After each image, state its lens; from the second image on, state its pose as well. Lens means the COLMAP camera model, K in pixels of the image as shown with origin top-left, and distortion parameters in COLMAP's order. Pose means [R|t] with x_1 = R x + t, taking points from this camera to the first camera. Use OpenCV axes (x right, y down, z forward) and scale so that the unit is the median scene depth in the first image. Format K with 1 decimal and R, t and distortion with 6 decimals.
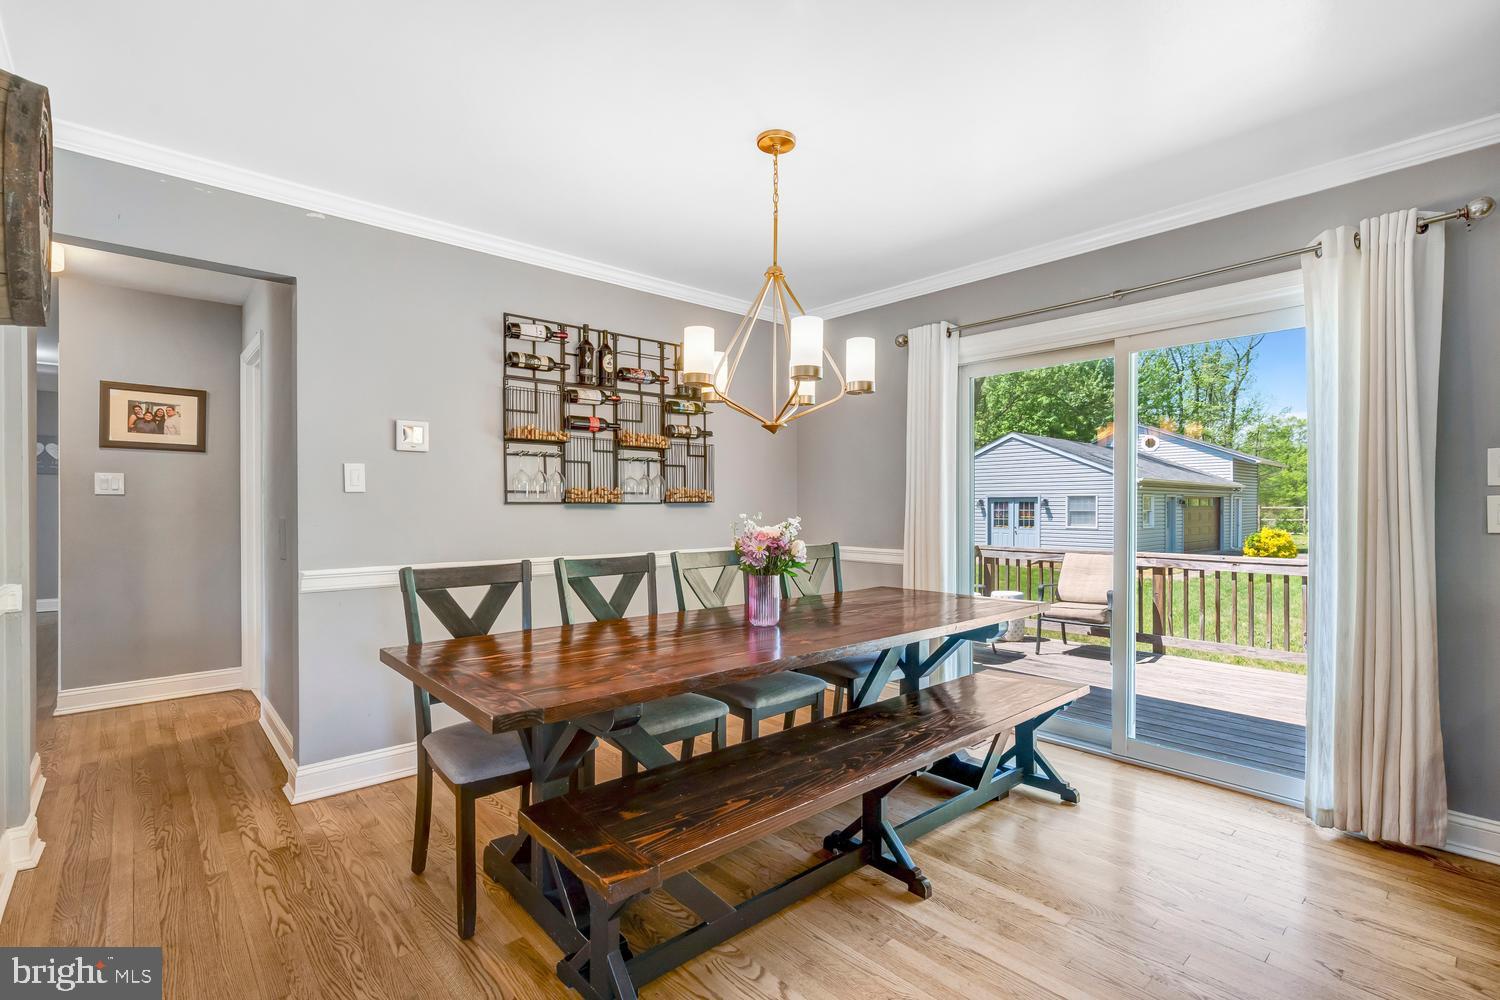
lens RADIAL K [[688.4, 0, 753.7], [0, 688.4, 503.4], [0, 0, 1]] dist [-0.007951, 0.002726]
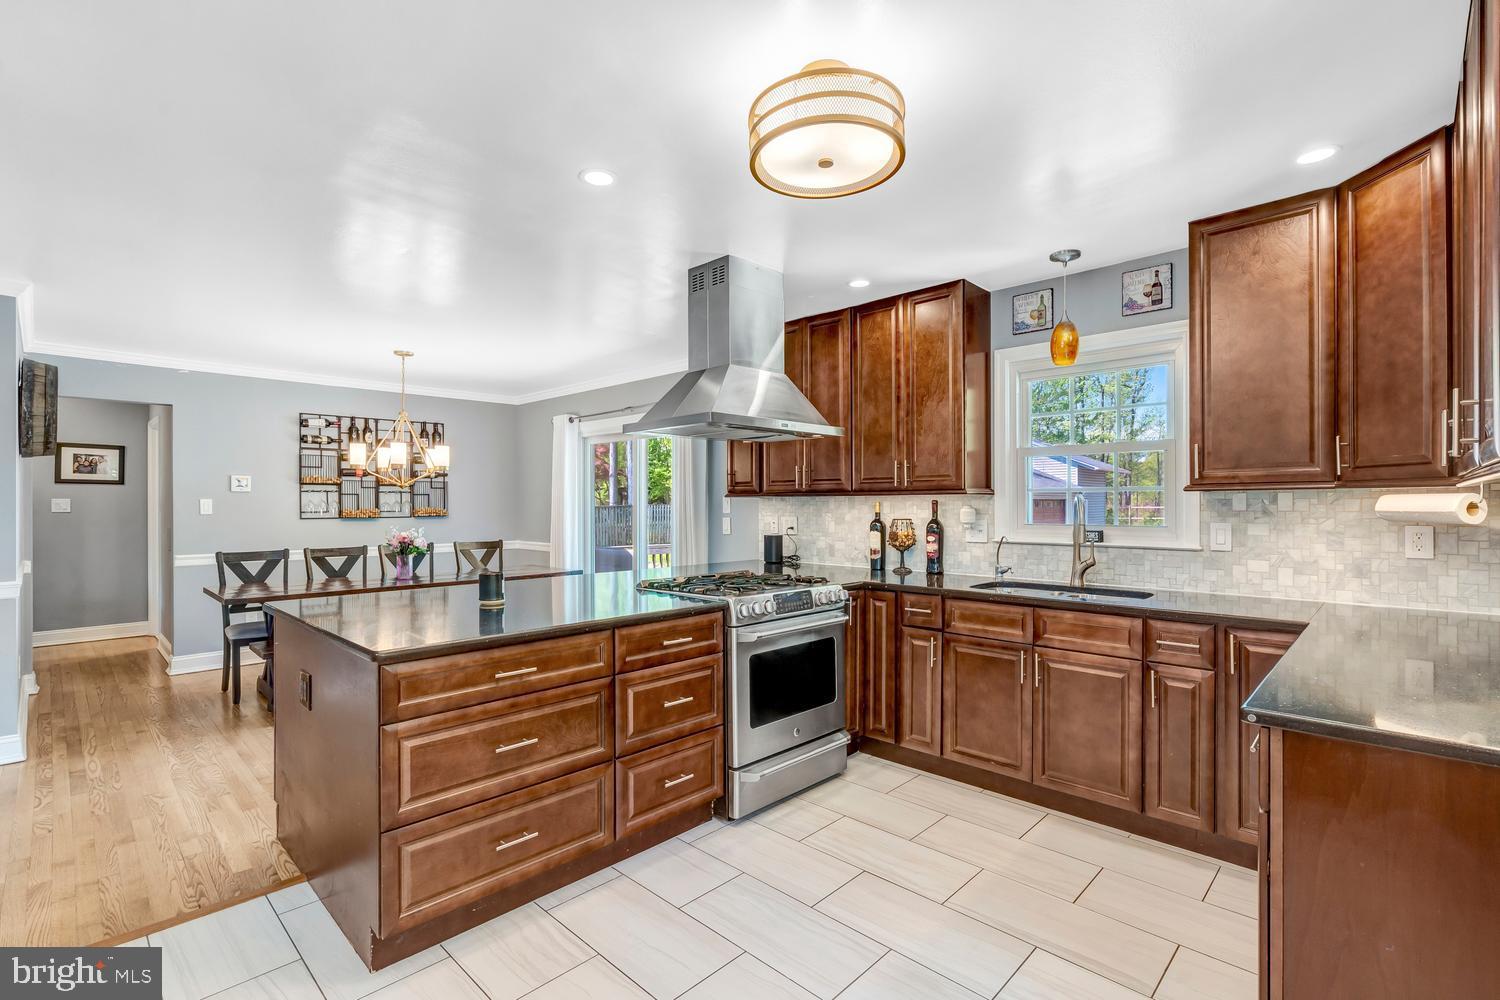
lens RADIAL K [[688.4, 0, 758.2], [0, 688.4, 500.8], [0, 0, 1]] dist [-0.007951, 0.002726]
pose [[0.997605, -0.000466, 0.069172, 0.682632], [0.000678, 0.999995, -0.003052, -0.039304], [-0.069170, 0.003091, 0.997600, -0.840568]]
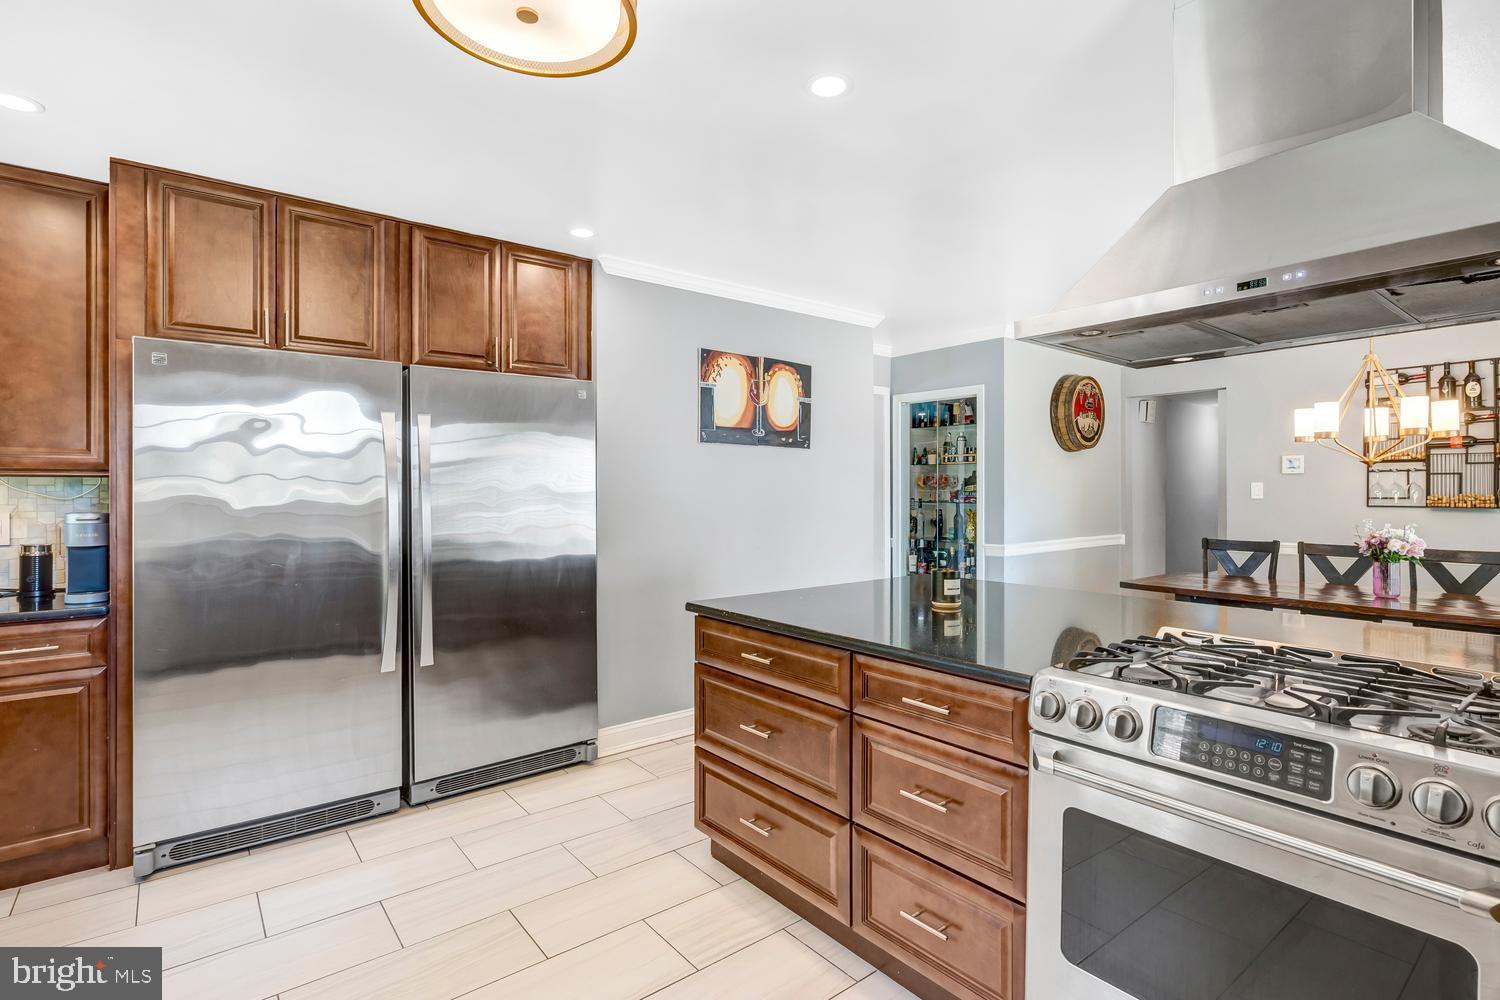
lens RADIAL K [[731.4, 0, 749.9], [0, 731.4, 492.1], [0, 0, 1]] dist [0.000866, -0.000211]
pose [[-0.070935, 0.004177, -0.997472, 1.172983], [0.001089, 0.999991, 0.004110, -0.035893], [0.997480, -0.000795, -0.070939, -0.146550]]
